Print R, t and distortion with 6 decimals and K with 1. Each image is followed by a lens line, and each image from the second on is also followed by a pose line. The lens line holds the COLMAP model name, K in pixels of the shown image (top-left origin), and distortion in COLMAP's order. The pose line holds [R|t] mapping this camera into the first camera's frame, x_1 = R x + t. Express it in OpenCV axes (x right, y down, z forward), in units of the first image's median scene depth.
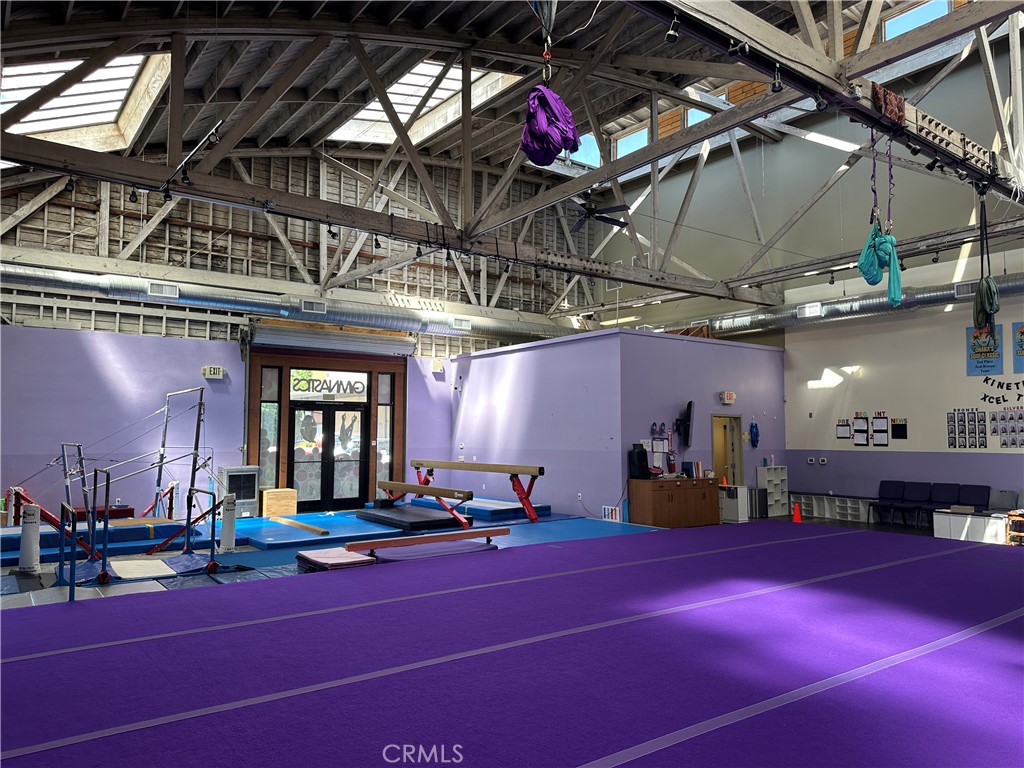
lens RADIAL K [[723.8, 0, 516.0], [0, 723.8, 388.4], [0, 0, 1]] dist [0.132468, -0.177630]
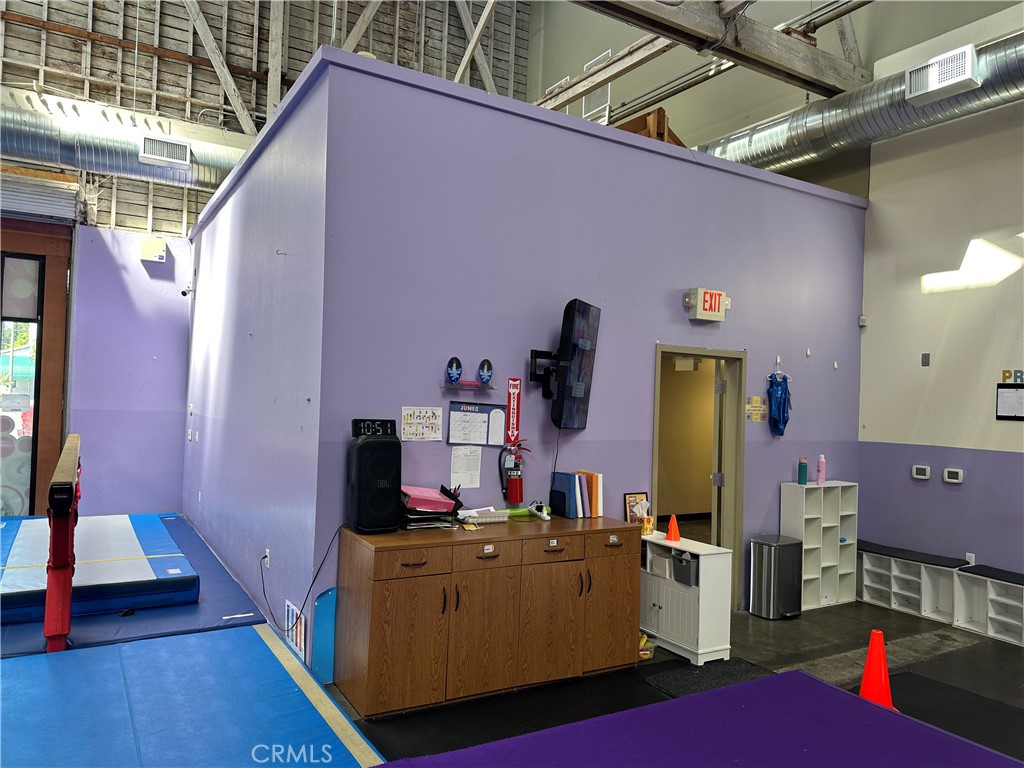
lens RADIAL K [[717.1, 0, 514.5], [0, 717.1, 391.2], [0, 0, 1]] dist [0.082319, -0.103733]
pose [[0.994389, 0.031905, -0.100855, 0.227535], [-0.026743, 0.998282, 0.052125, 0.040551], [0.102345, -0.049135, 0.993535, 0.607836]]
